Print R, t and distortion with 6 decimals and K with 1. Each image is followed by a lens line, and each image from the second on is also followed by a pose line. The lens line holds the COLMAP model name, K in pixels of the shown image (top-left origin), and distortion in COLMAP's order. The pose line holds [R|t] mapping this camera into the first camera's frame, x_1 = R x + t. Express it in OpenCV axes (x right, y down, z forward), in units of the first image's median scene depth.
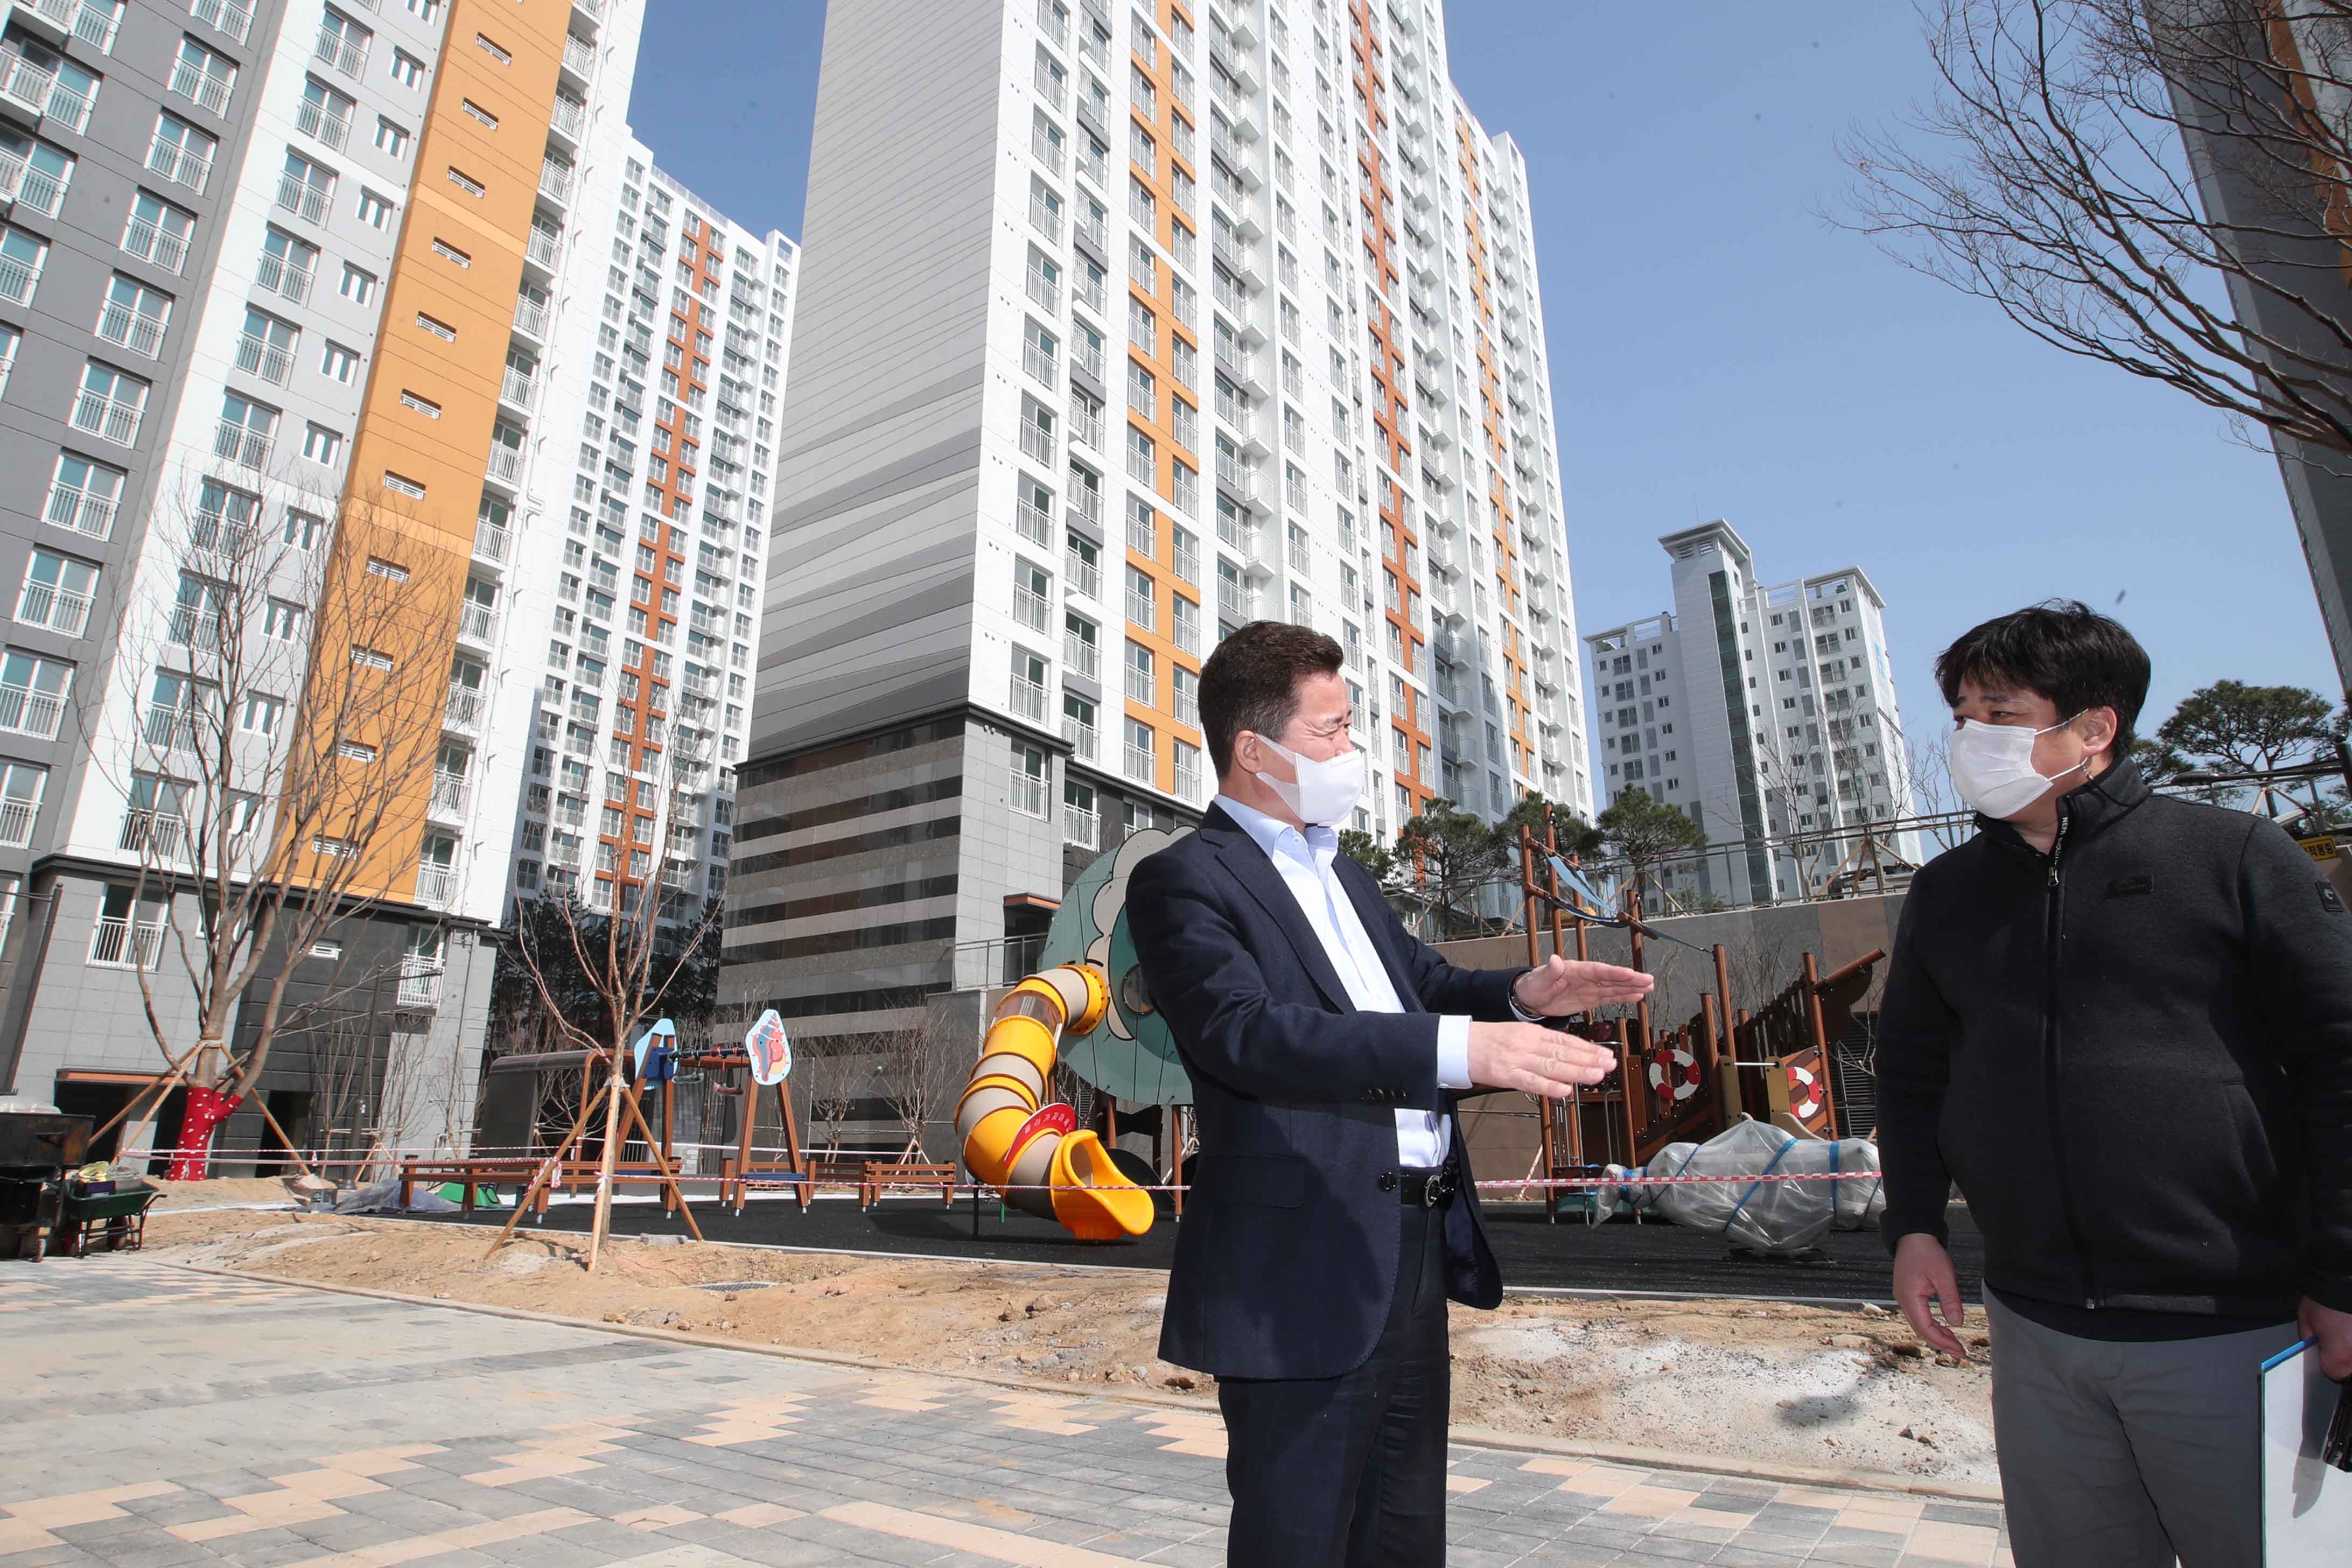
lens RADIAL K [[1277.0, 0, 1173.7], [0, 1277.0, 698.4], [0, 0, 1]] dist [-0.063455, 0.029920]
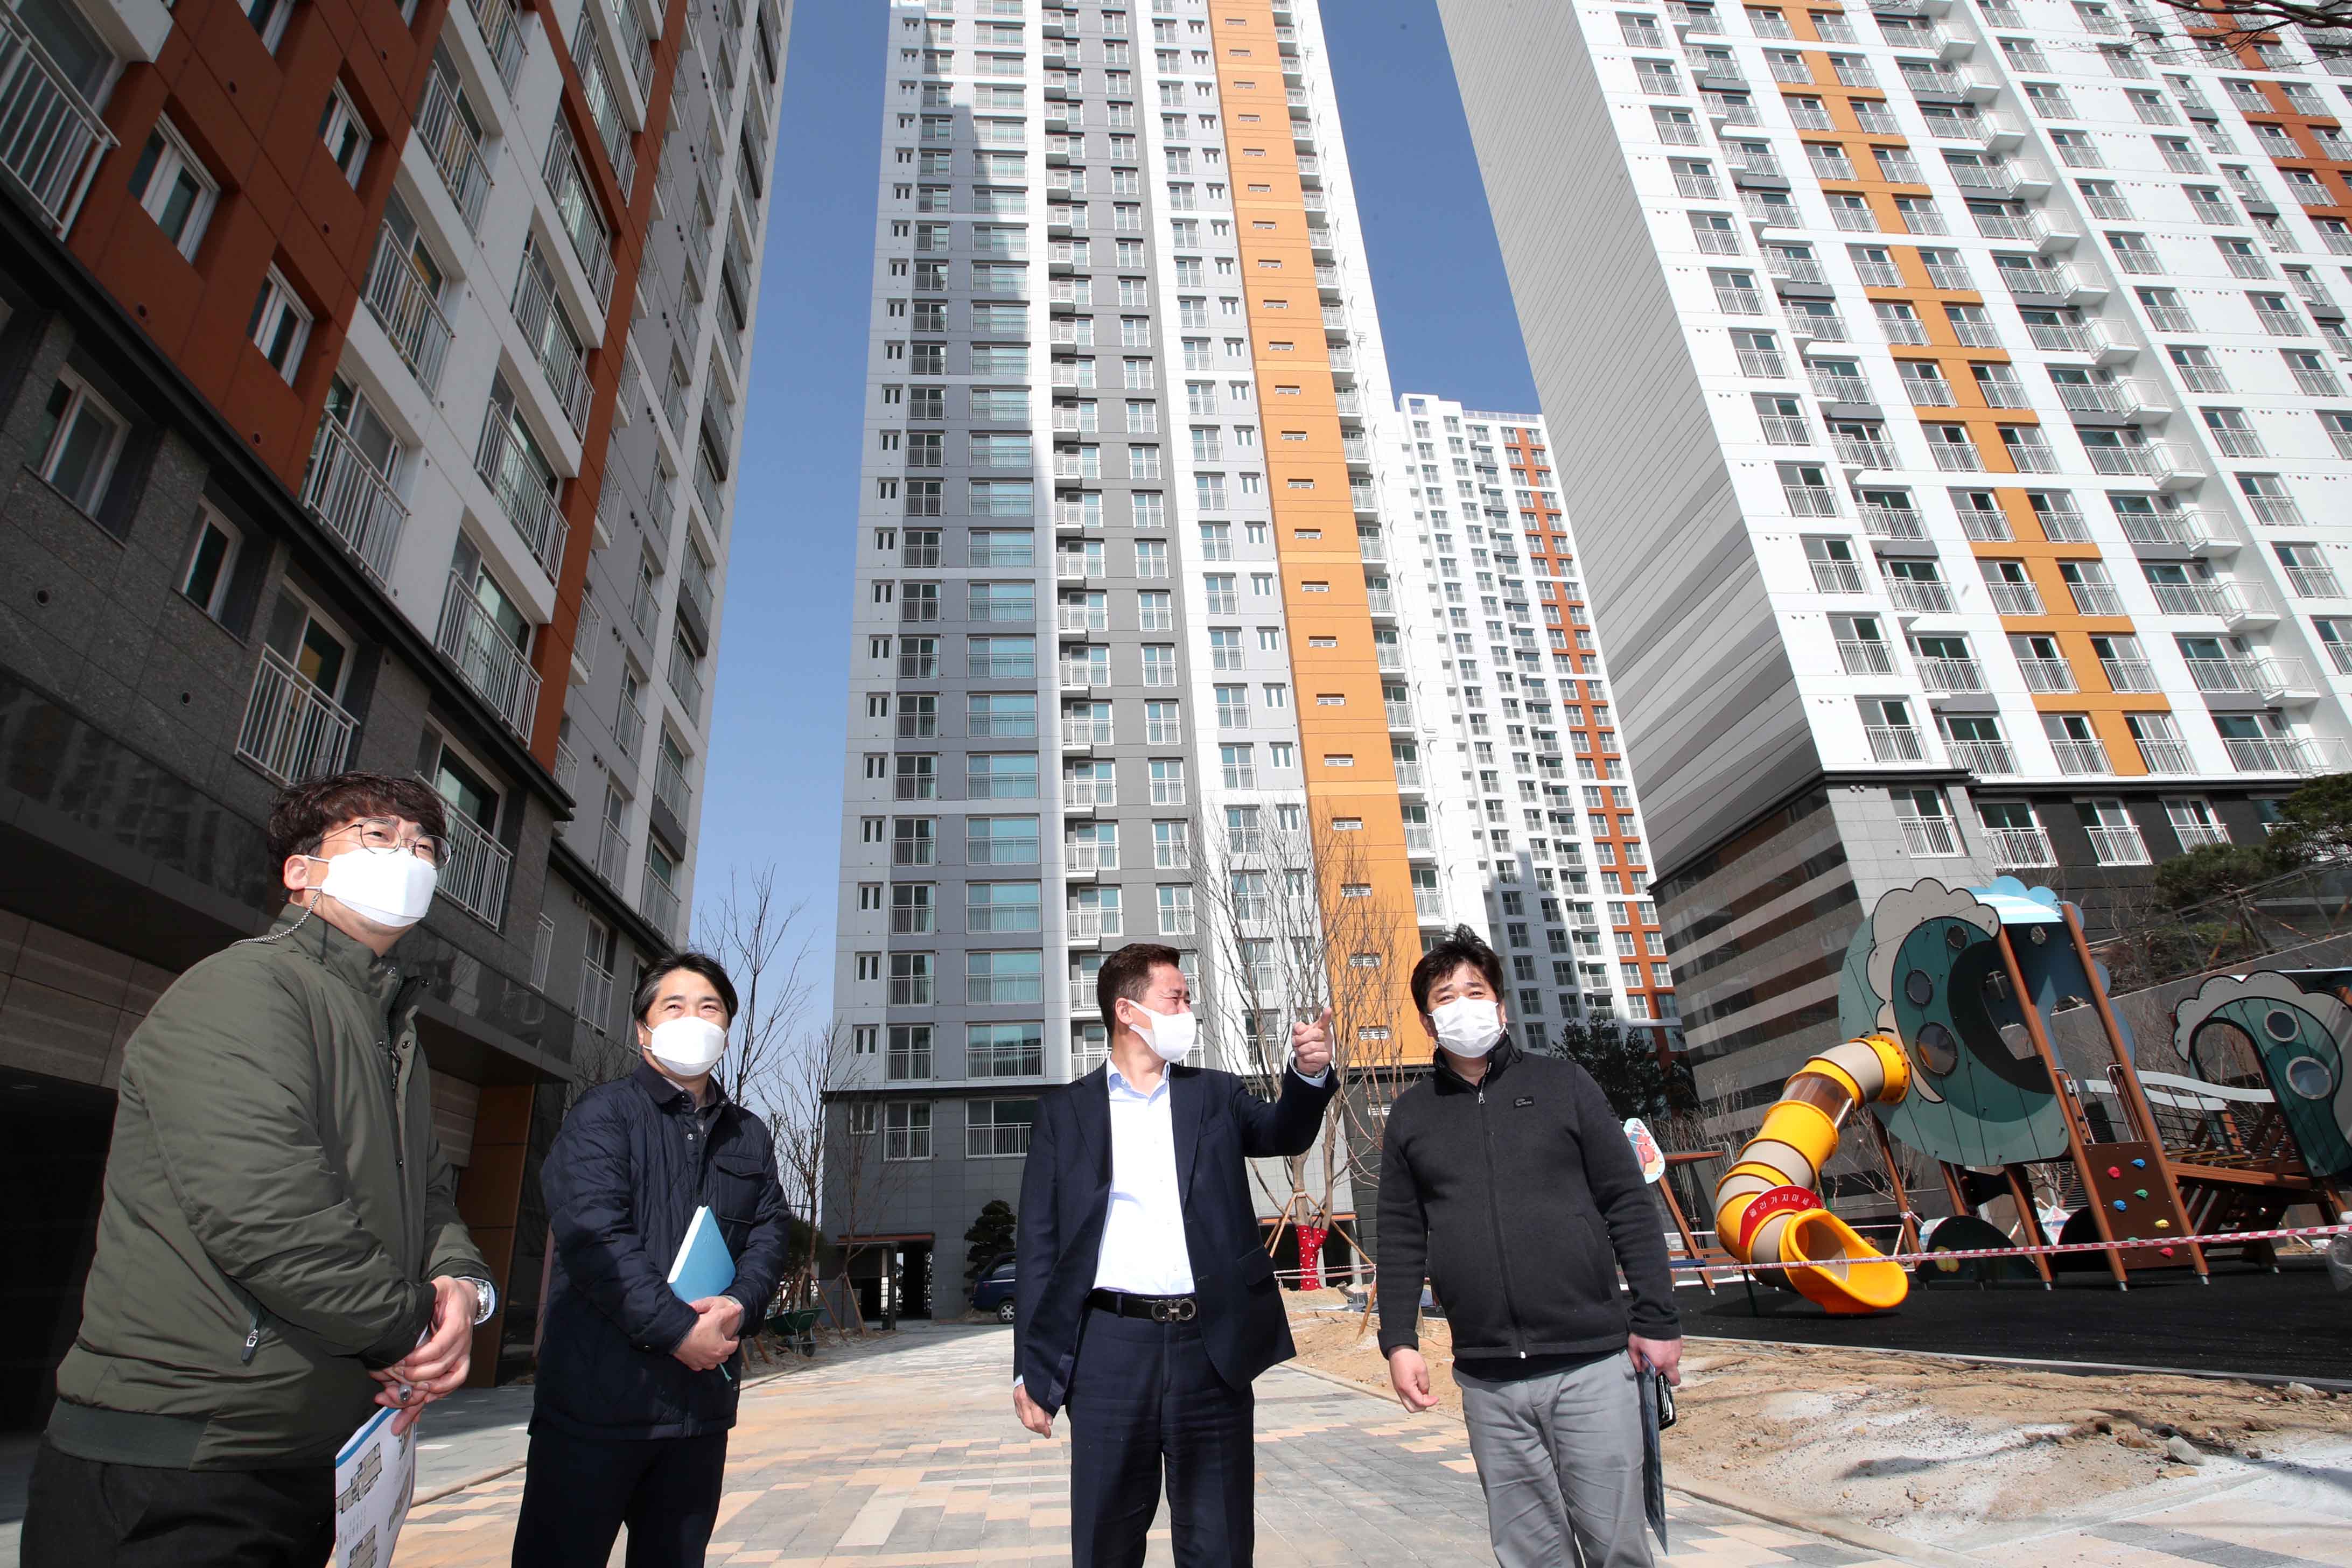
lens RADIAL K [[1173.1, 0, 1205.7], [0, 1173.1, 680.5], [0, 0, 1]] dist [-0.028513, 0.009069]
pose [[0.652717, -0.373304, -0.659246, 0.147024], [0.305303, 0.925998, -0.222075, -0.007441], [0.693362, -0.056317, 0.718385, -0.023472]]
